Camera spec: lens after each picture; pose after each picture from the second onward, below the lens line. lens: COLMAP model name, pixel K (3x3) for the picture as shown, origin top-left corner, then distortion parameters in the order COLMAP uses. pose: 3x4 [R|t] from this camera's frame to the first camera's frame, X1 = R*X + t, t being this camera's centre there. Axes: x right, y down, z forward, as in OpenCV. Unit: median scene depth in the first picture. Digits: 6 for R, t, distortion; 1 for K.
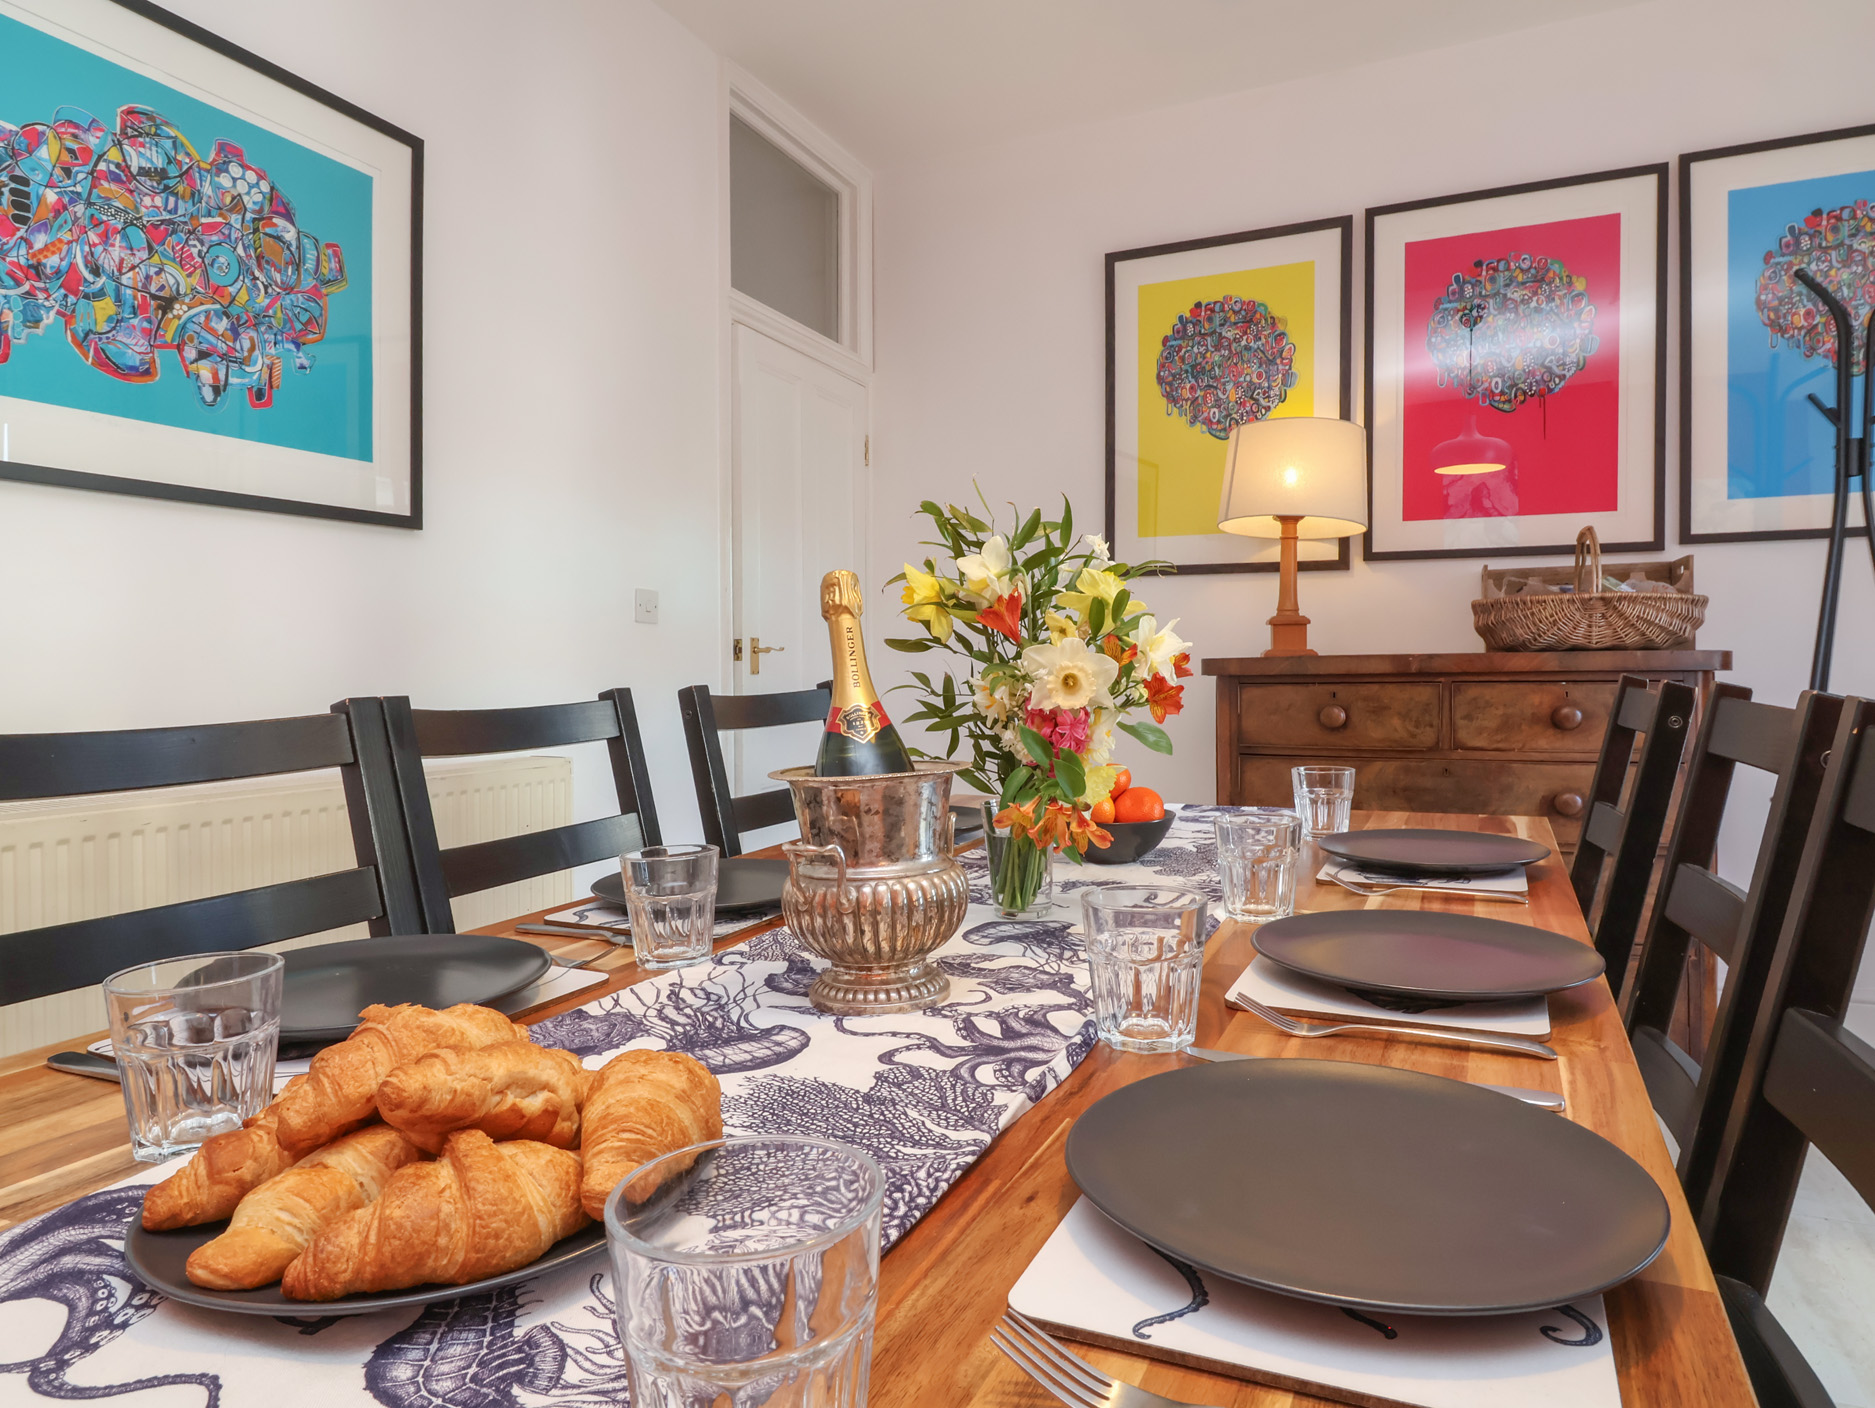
lens RADIAL K [[1209.9, 0, 938.6], [0, 1209.9, 701.4], [0, 0, 1]] dist [-0.002671, -0.001993]
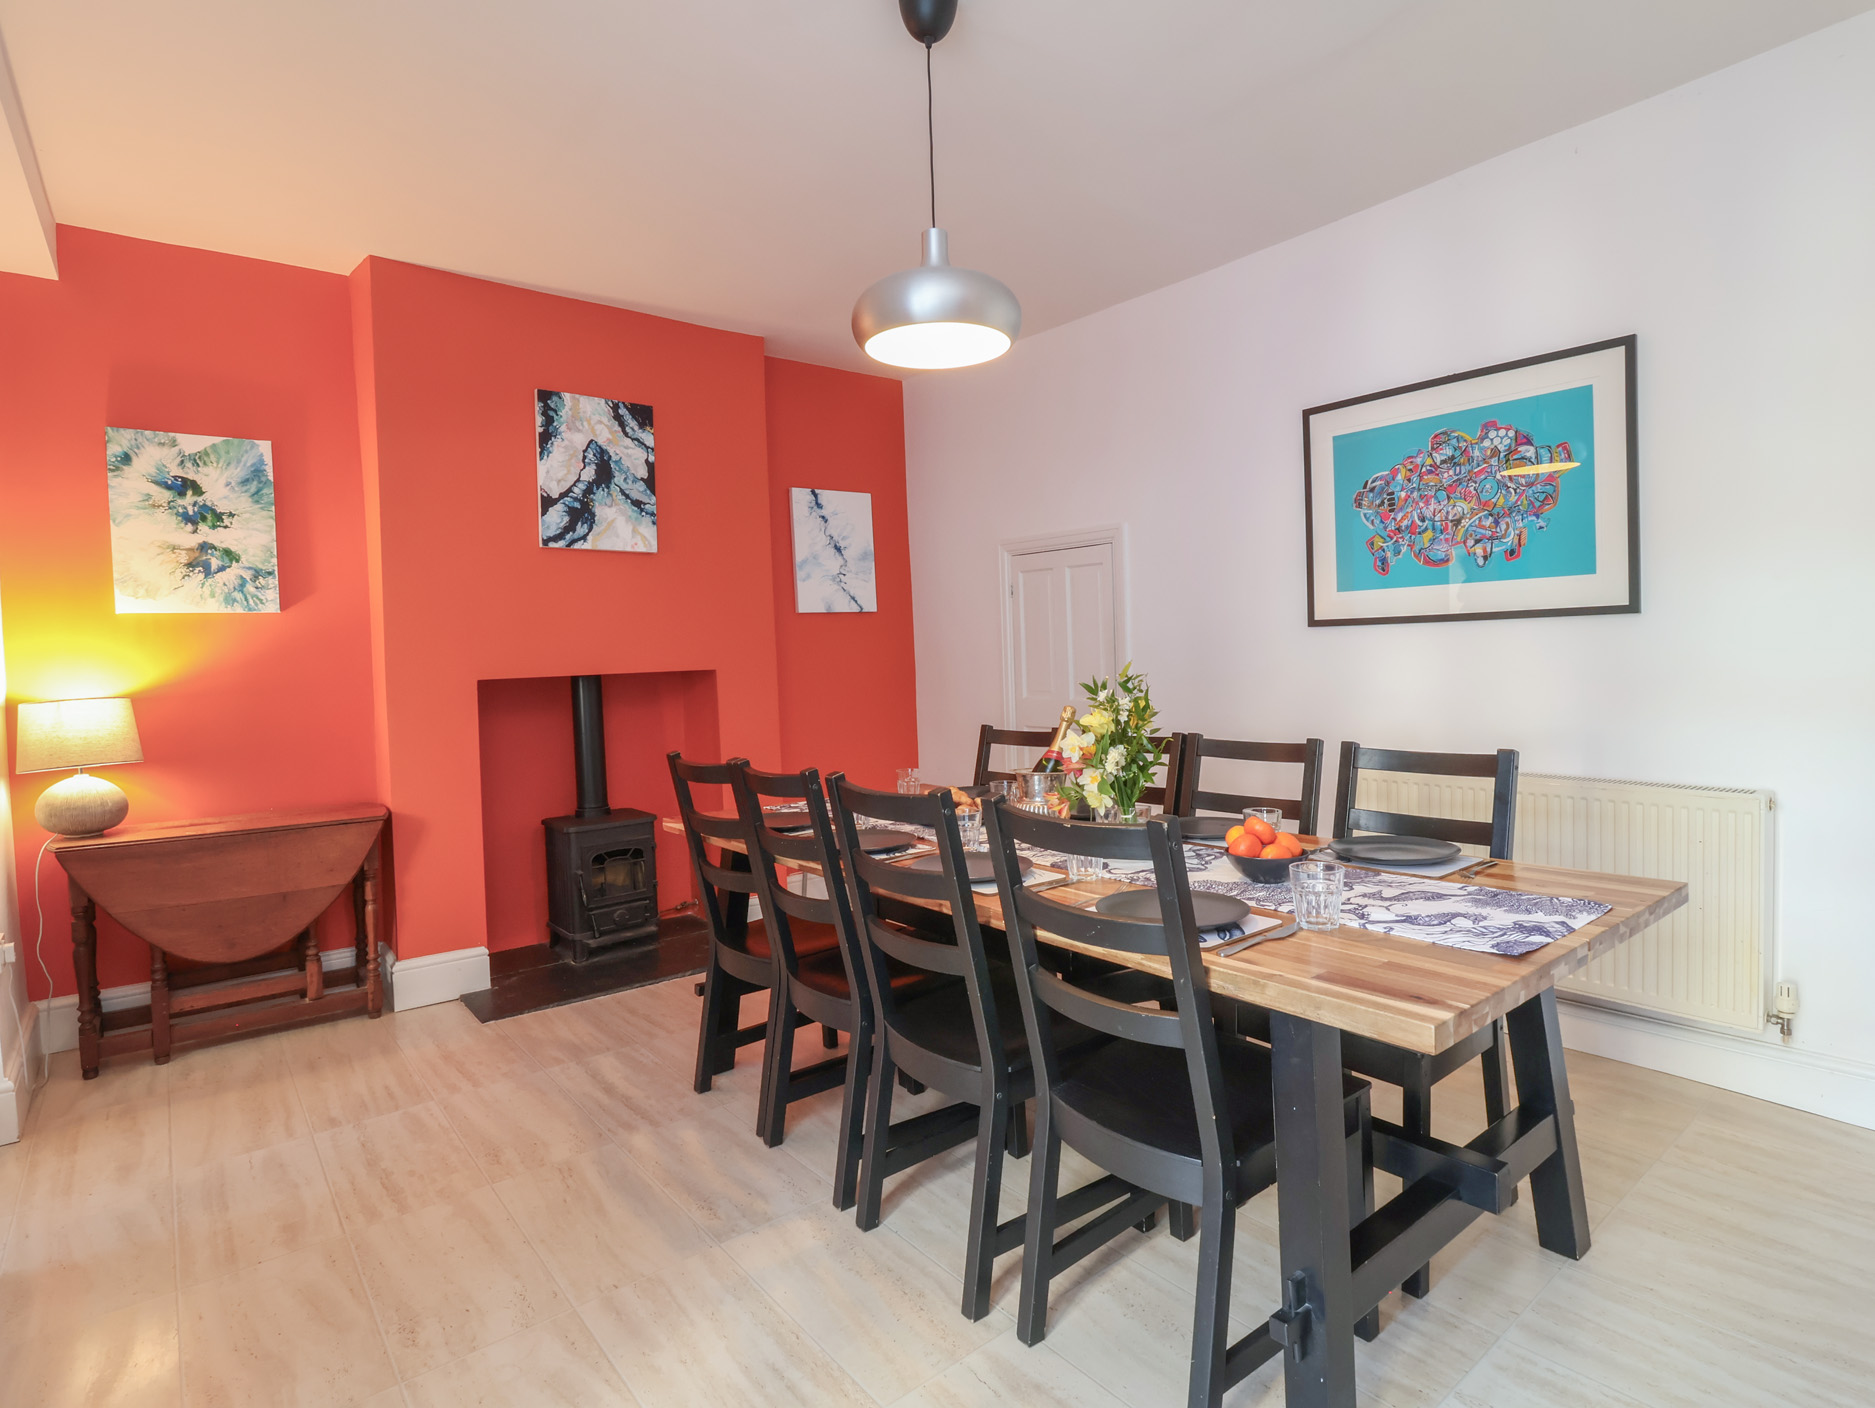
lens RADIAL K [[981.6, 0, 939.6], [0, 981.6, 693.8], [0, 0, 1]] dist [-0.007140, -0.007068]
pose [[-0.460172, 0.053585, -0.886211, 1.144312], [0.010187, 0.998430, 0.055081, -0.142351], [0.887771, 0.016319, -0.459995, 0.962081]]
